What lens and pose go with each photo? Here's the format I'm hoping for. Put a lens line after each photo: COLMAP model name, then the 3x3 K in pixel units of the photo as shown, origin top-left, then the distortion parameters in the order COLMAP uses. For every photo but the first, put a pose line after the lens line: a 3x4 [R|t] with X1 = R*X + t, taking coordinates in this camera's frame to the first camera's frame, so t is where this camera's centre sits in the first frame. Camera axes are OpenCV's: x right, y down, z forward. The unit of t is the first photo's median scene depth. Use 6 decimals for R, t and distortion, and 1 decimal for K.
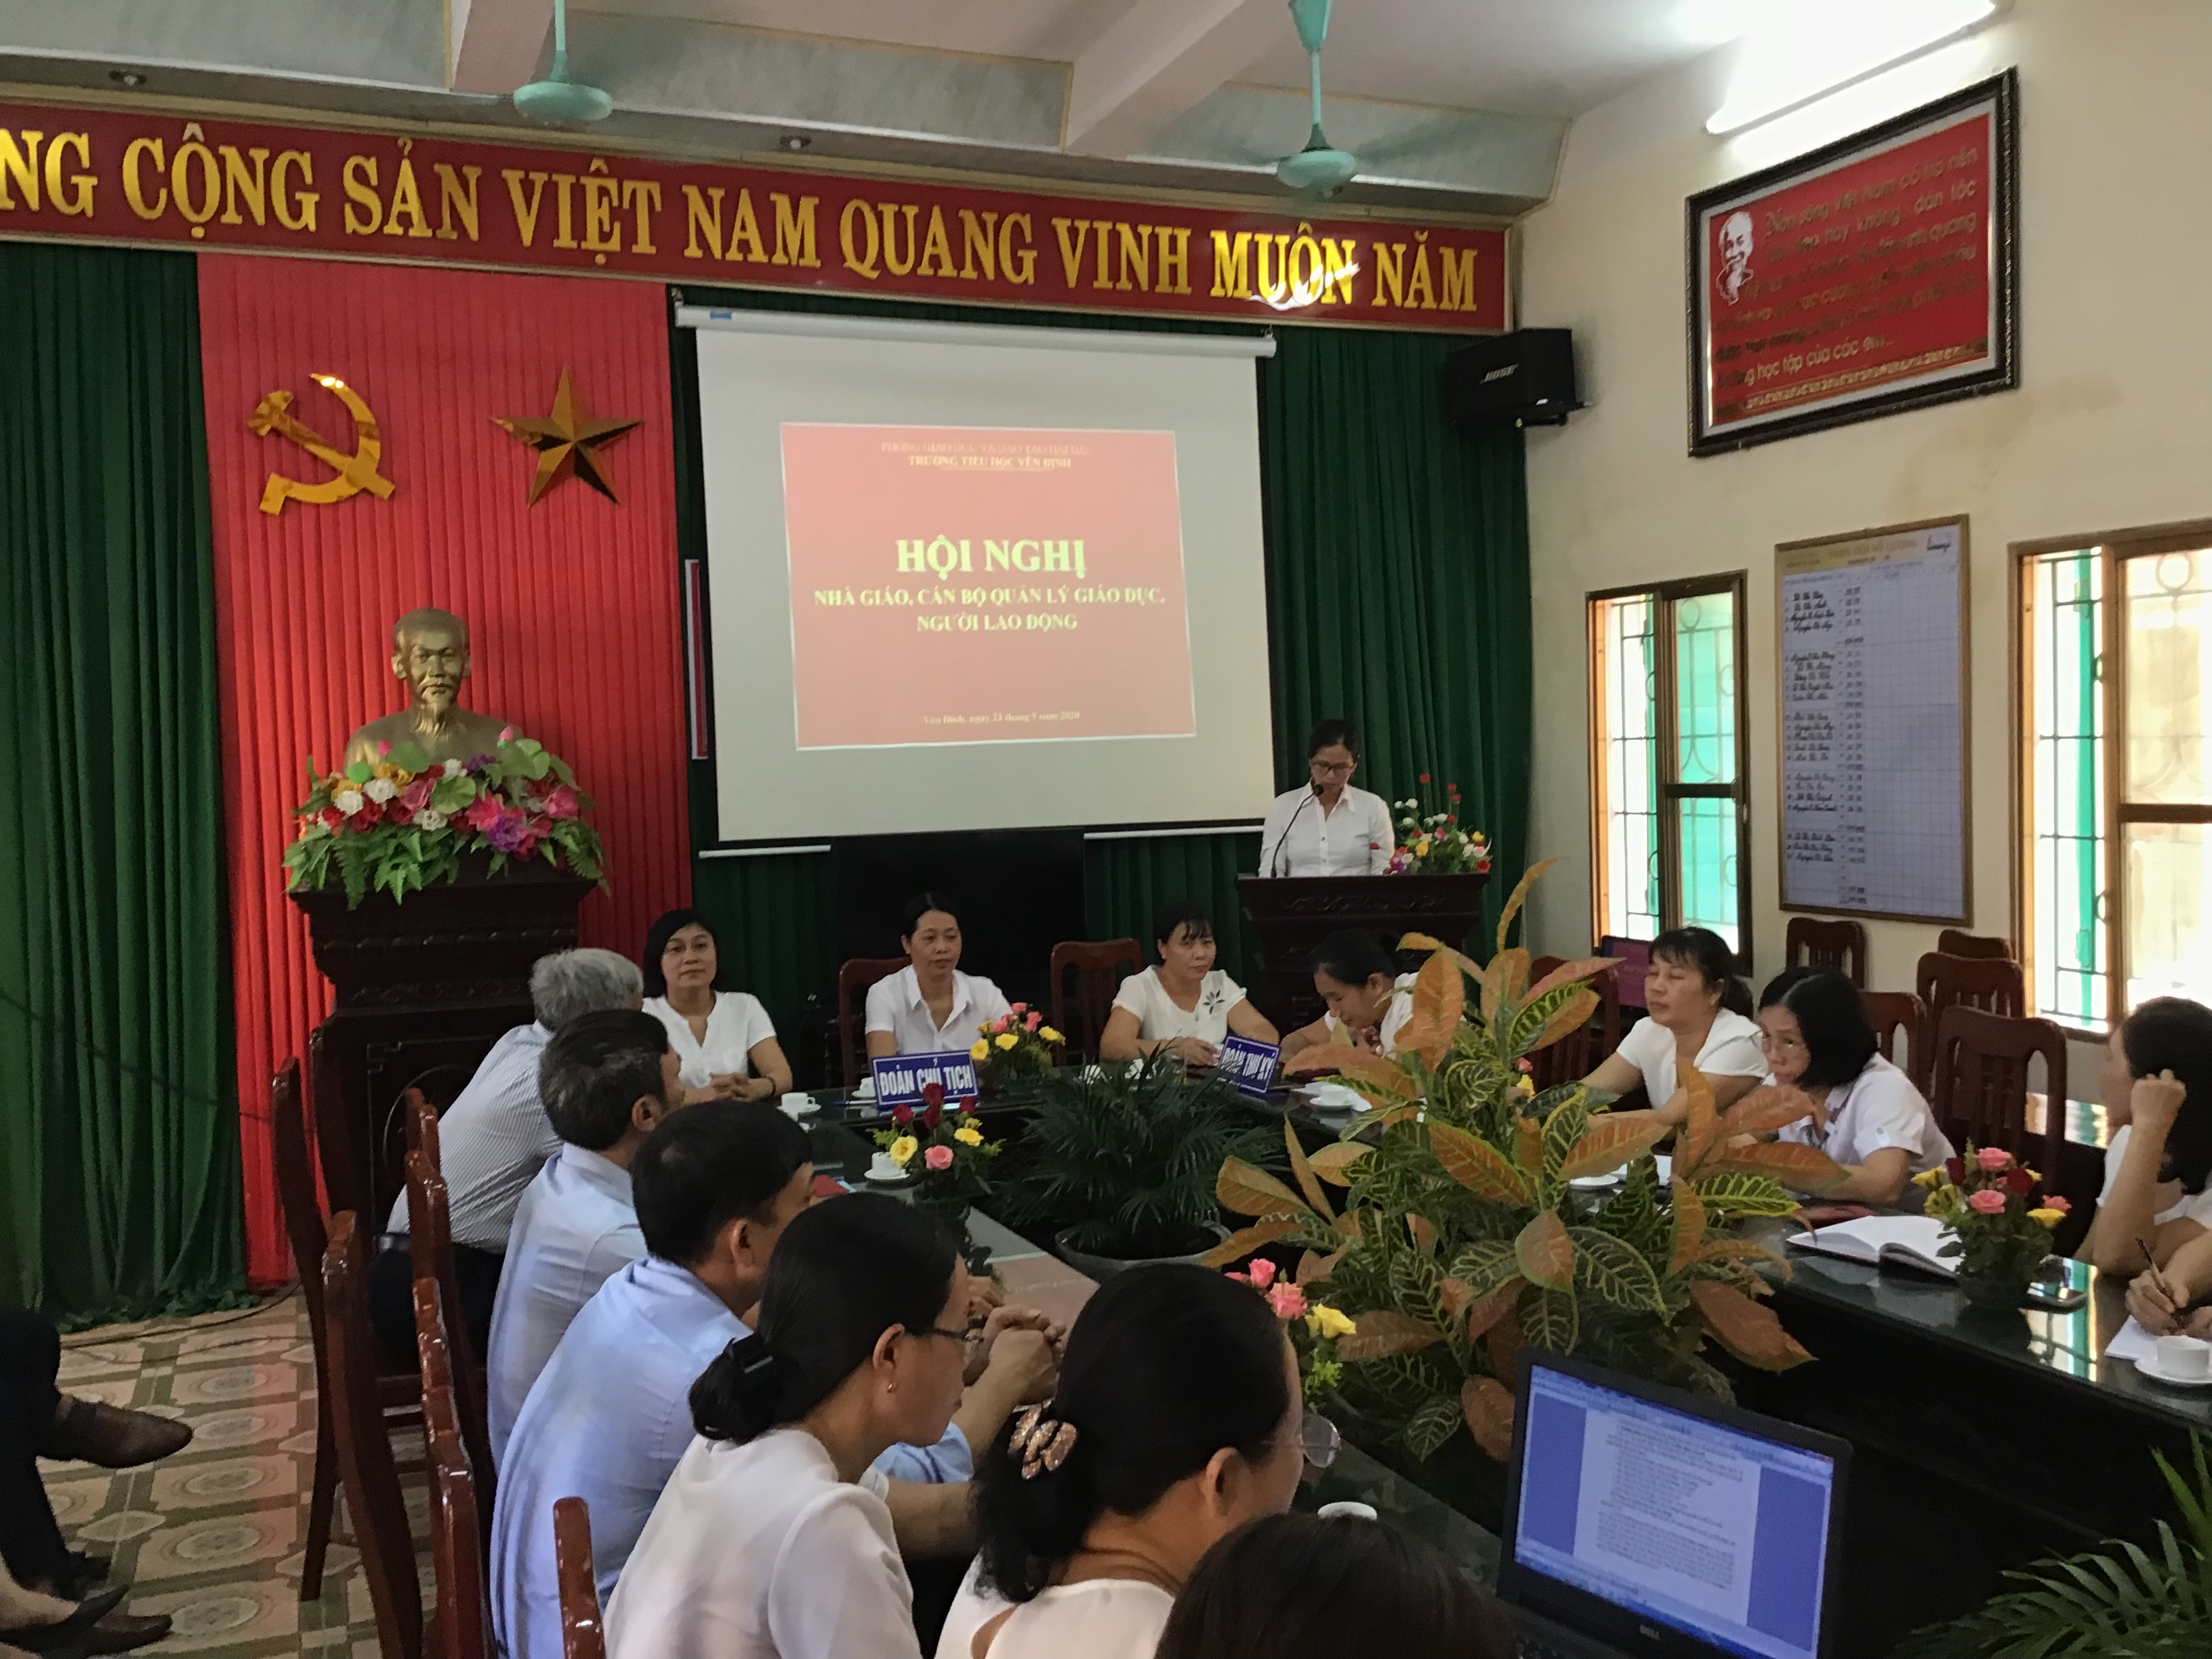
lens RADIAL K [[2011.9, 0, 1084.7], [0, 2011.9, 816.1], [0, 0, 1]] dist [0.147848, -0.310026]
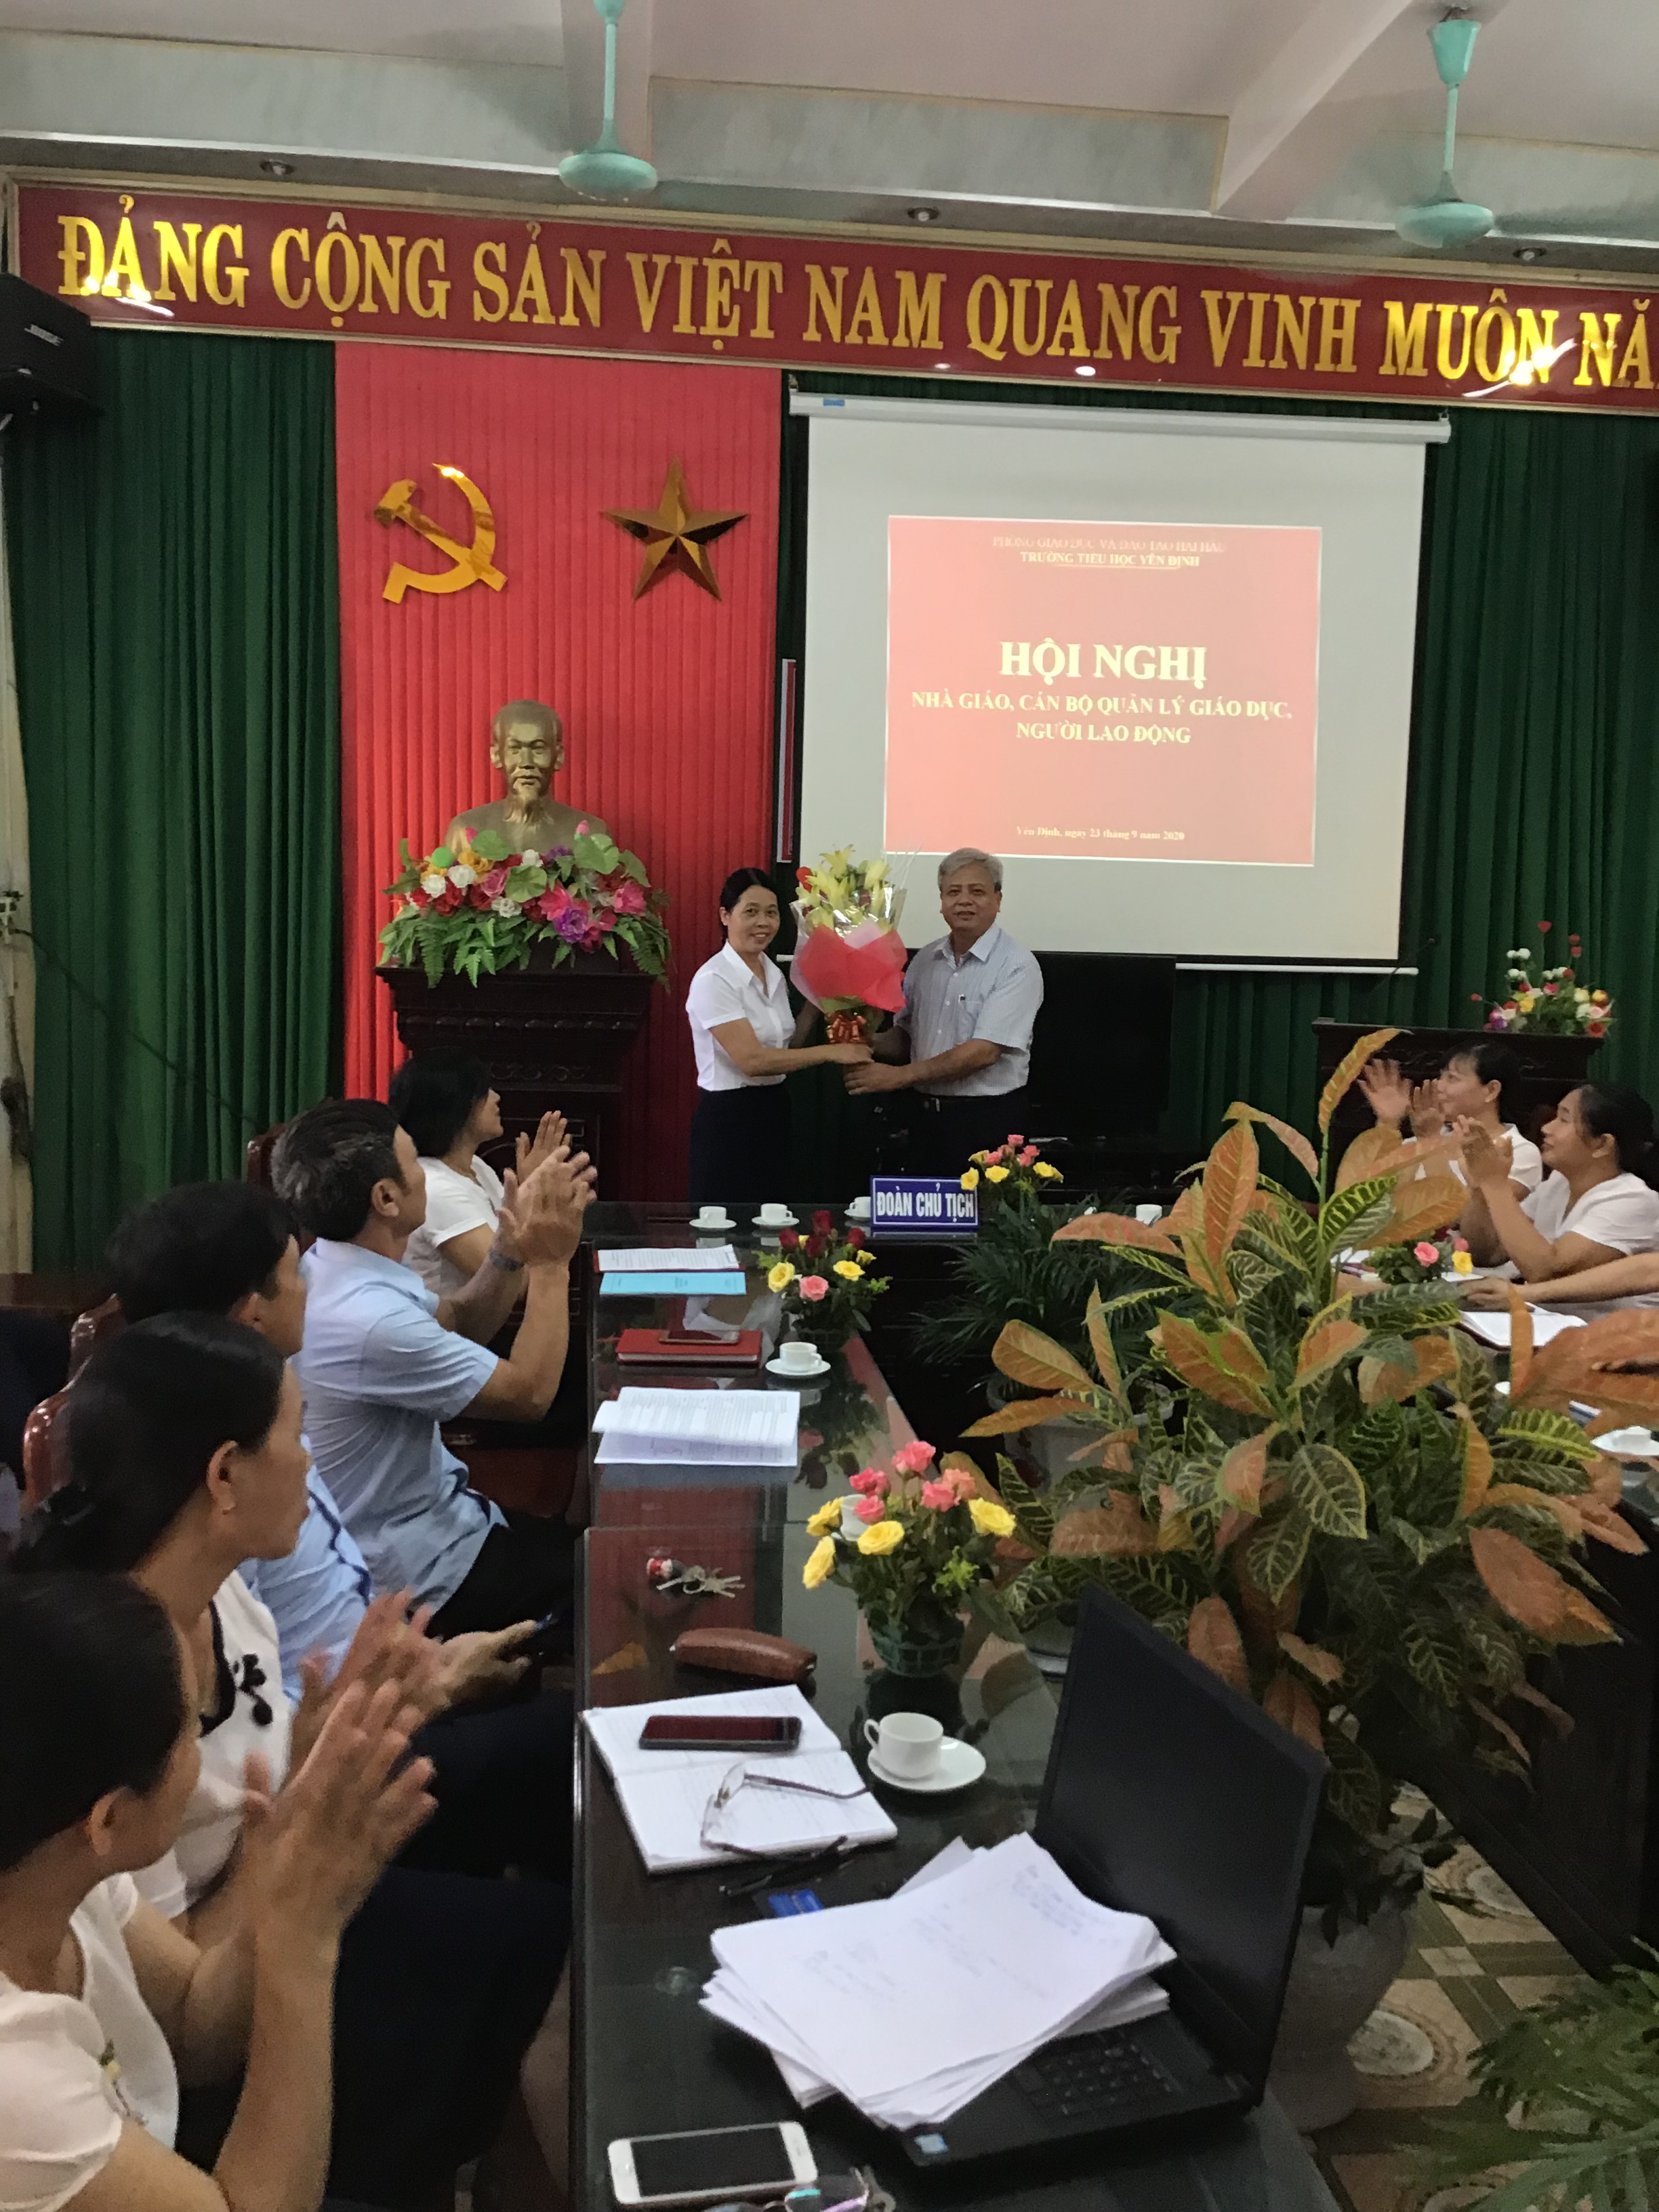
lens RADIAL K [[2019.2, 0, 817.0], [0, 2019.2, 1082.6], [0, 0, 1]] dist [0.145355, -0.319910]
pose [[0.961281, 0.082954, -0.262786, 0.101177], [-0.062835, 0.994476, 0.084078, -0.005632], [0.268309, -0.064310, 0.961184, 0.044032]]
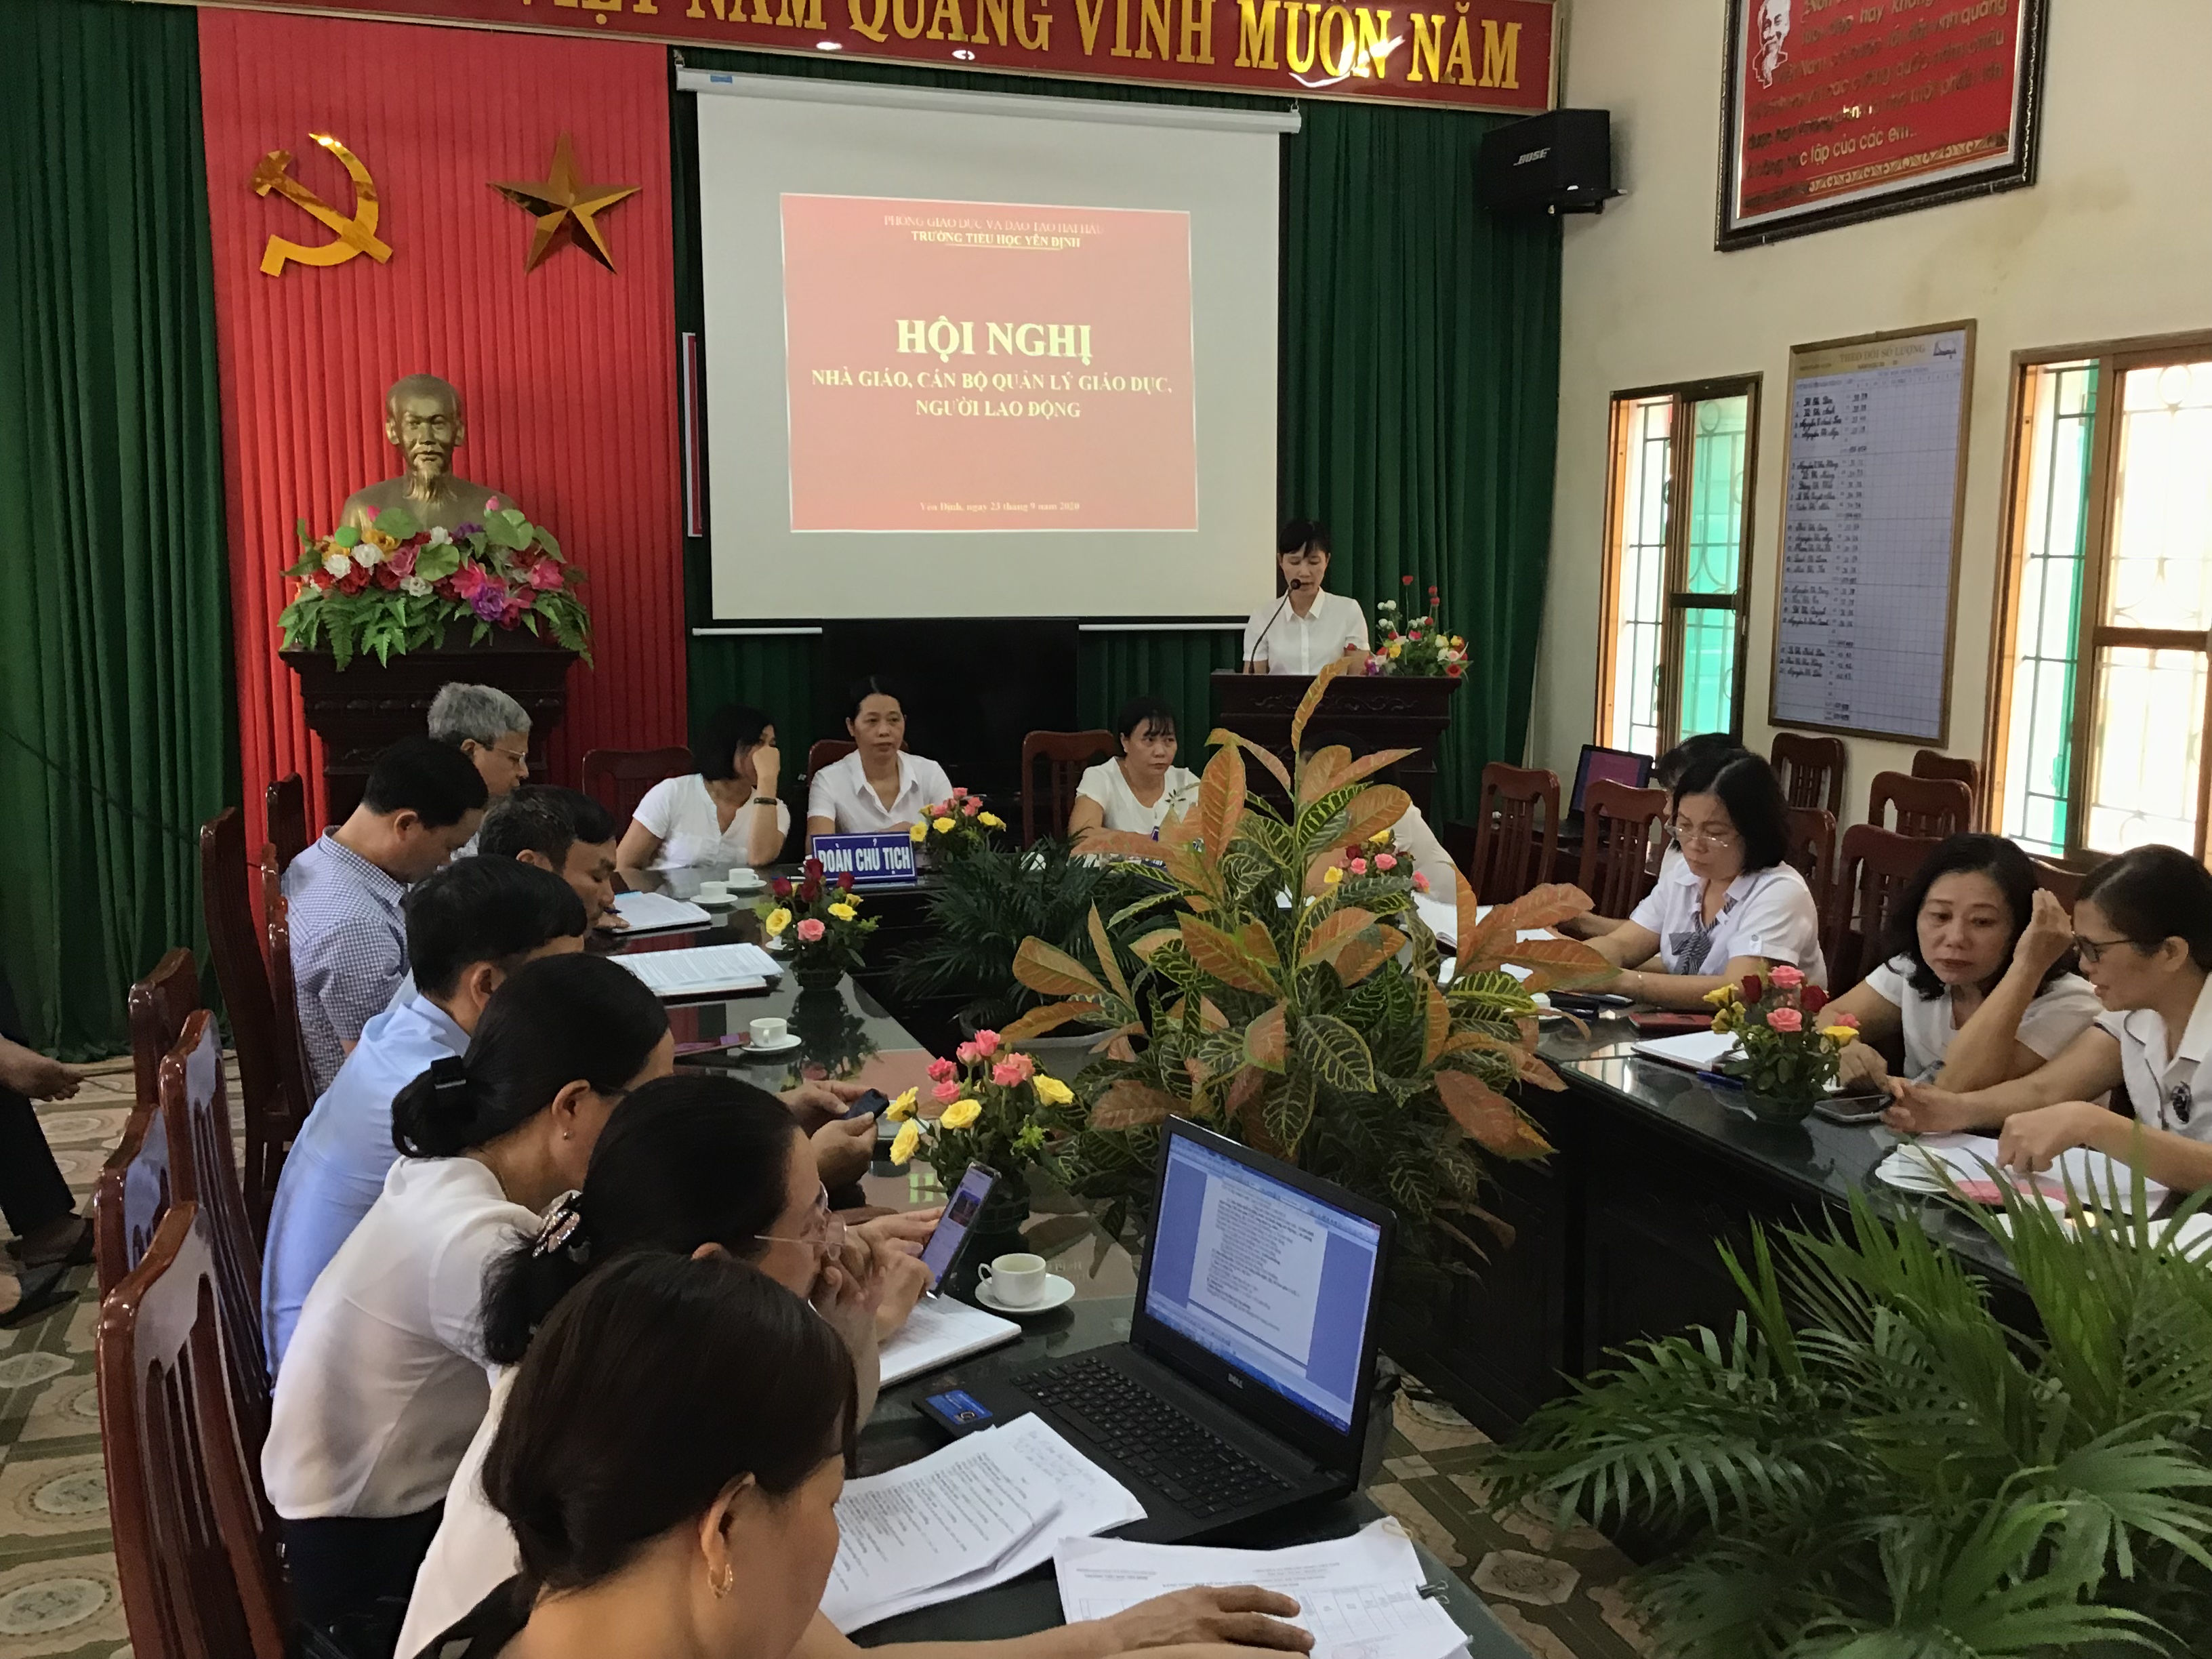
lens RADIAL K [[2019.2, 0, 1079.5], [0, 2019.2, 825.3], [0, 0, 1]] dist [0.145355, -0.319910]
pose [[0.997236, 0.041187, -0.061832, 0.072982], [-0.034484, 0.993789, 0.105801, 0.001061], [0.065805, -0.103377, 0.992463, -0.007031]]
